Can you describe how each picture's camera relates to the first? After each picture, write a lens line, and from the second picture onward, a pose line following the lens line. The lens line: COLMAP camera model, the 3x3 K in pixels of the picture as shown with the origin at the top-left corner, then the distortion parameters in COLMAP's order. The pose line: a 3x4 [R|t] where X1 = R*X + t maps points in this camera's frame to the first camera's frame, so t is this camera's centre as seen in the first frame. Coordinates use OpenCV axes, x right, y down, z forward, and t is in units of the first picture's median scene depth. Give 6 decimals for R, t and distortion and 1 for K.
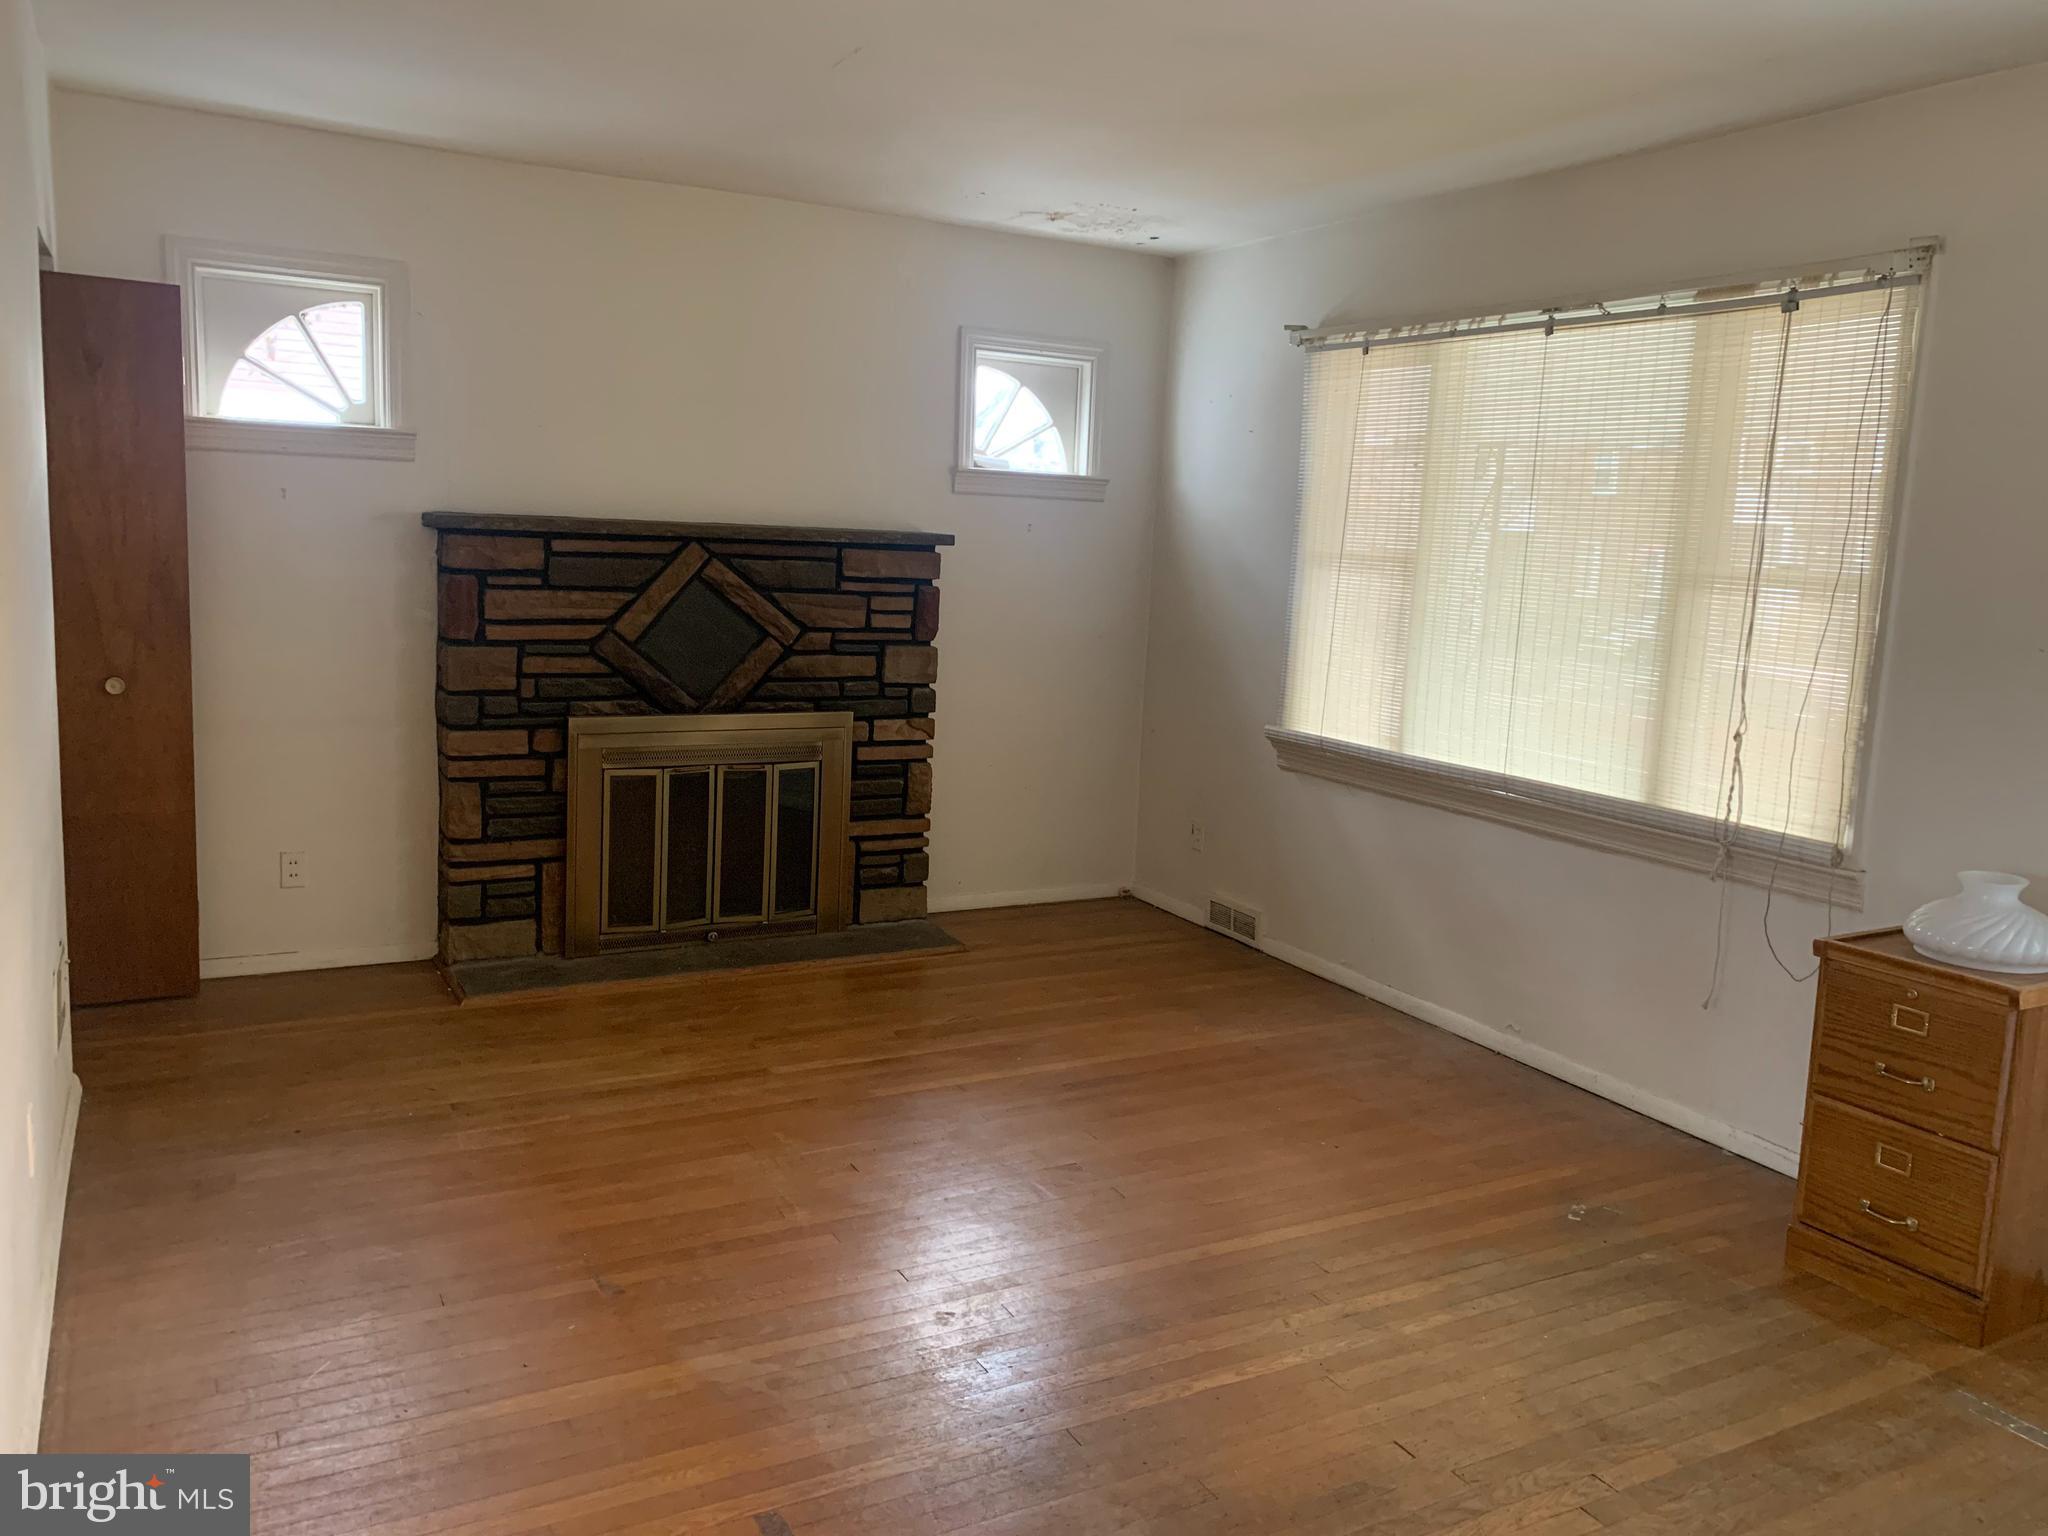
lens RADIAL K [[1577.4, 0, 1022.7], [0, 1577.4, 764.7], [0, 0, 1]] dist [0.029812, -0.029627]
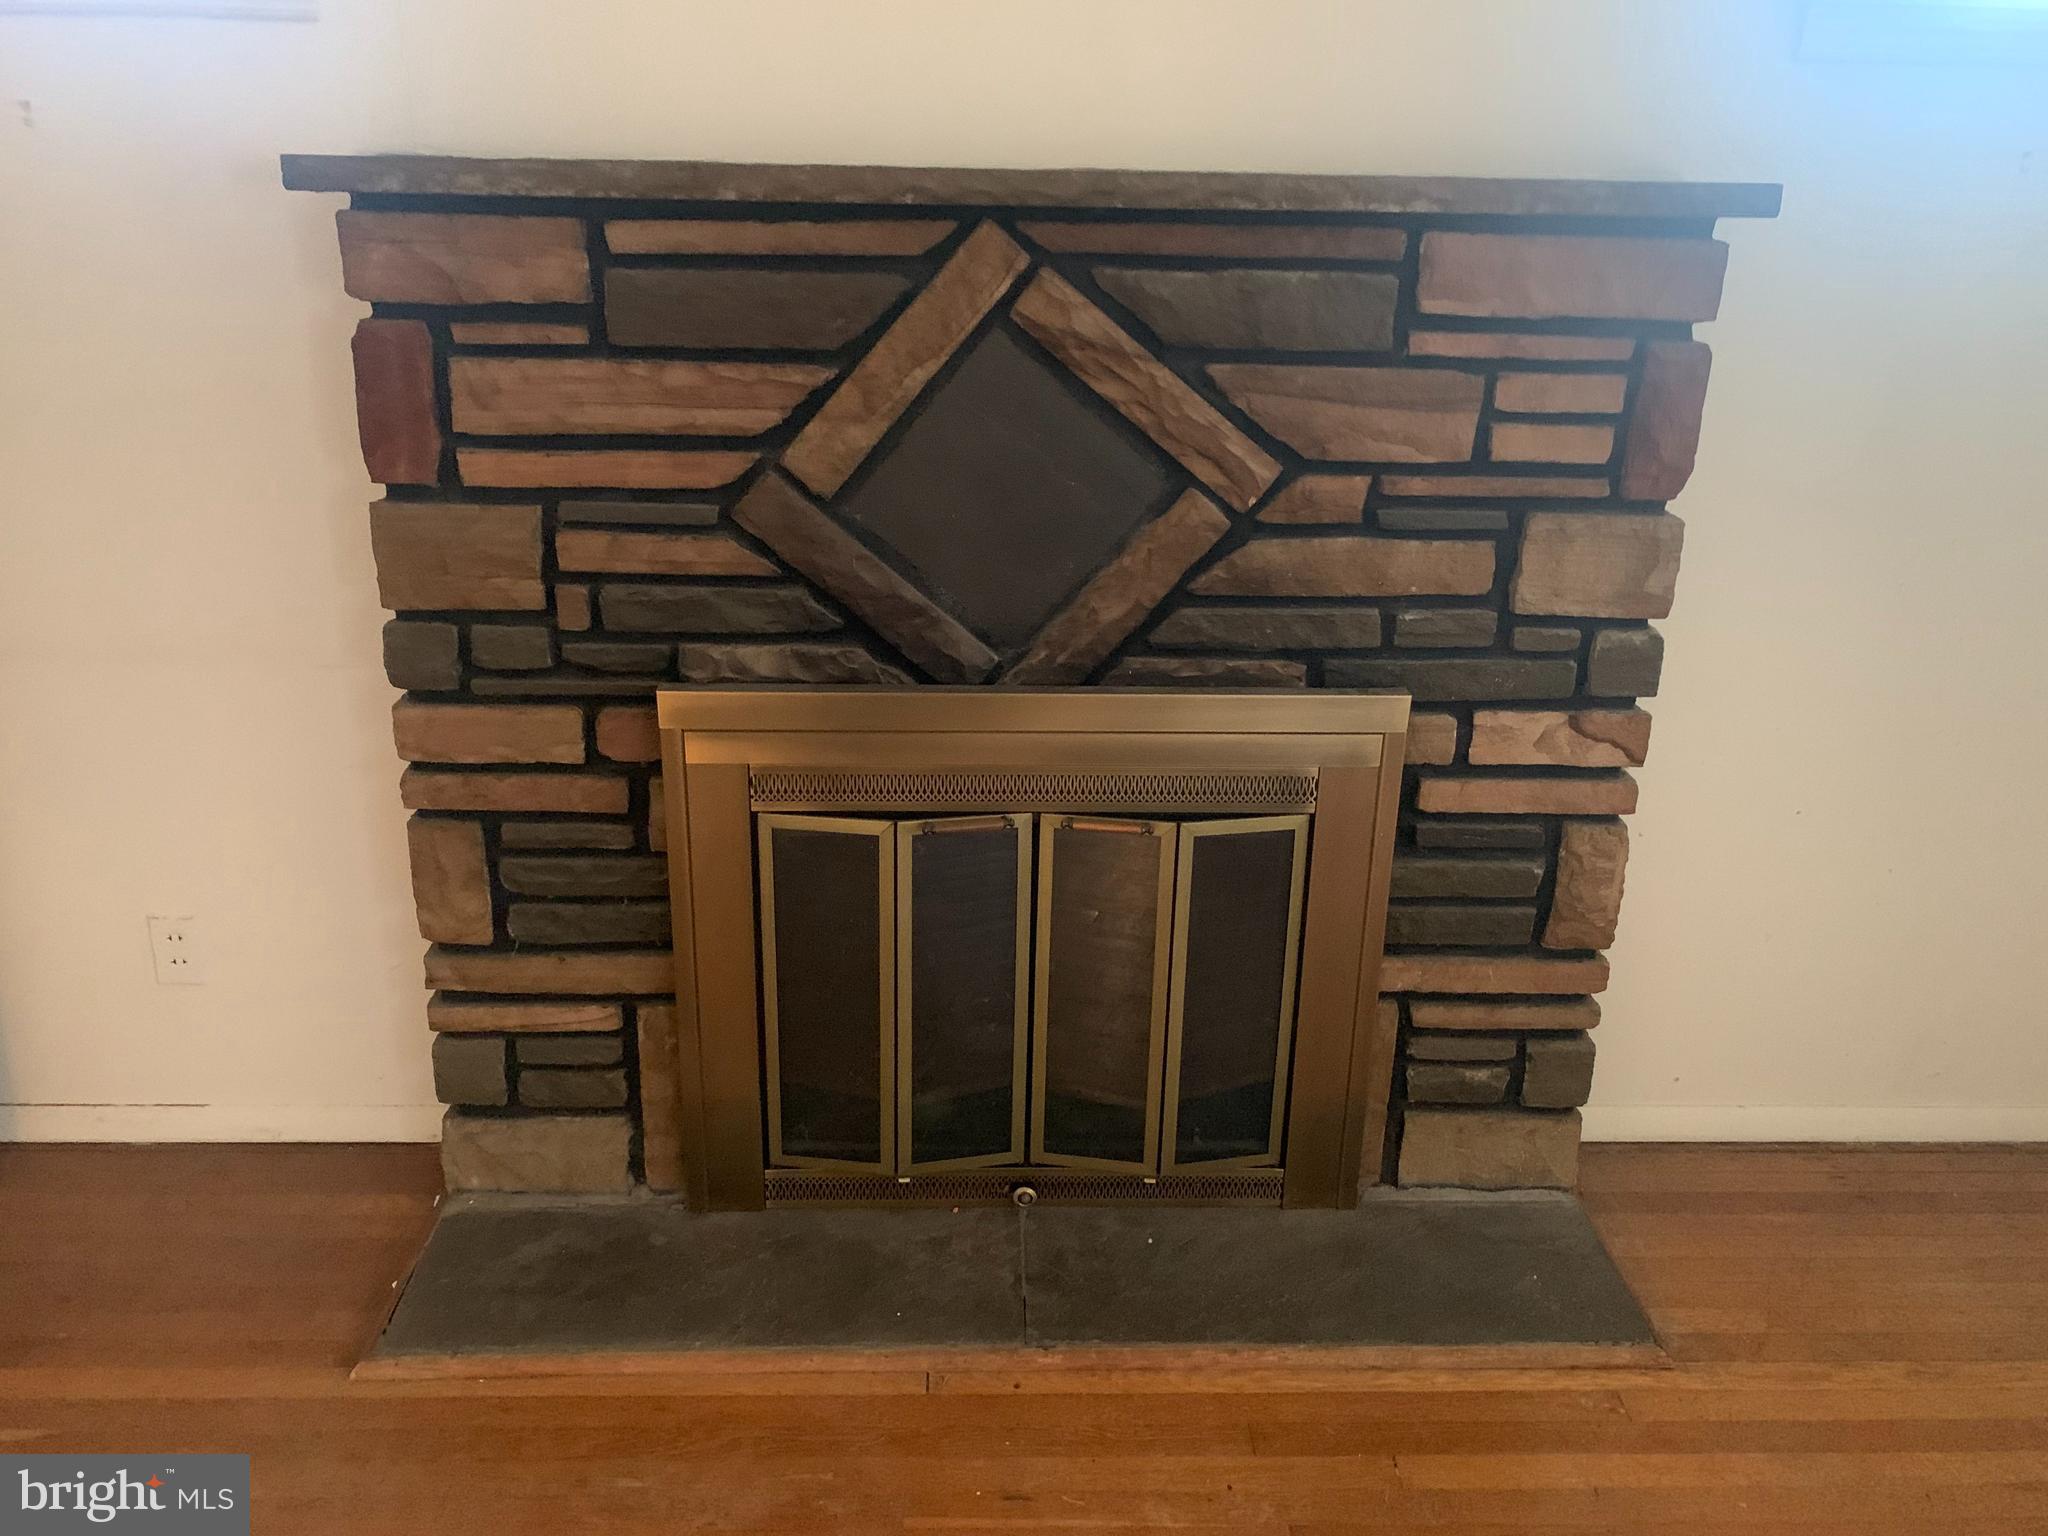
lens RADIAL K [[1577.4, 0, 1018.8], [0, 1577.4, 766.9], [0, 0, 1]] dist [0.029812, -0.029627]
pose [[0.897381, 0.122878, -0.423803, -0.032961], [-0.045554, 0.981111, 0.188006, -0.086117], [0.438899, -0.149407, 0.886028, 0.658453]]
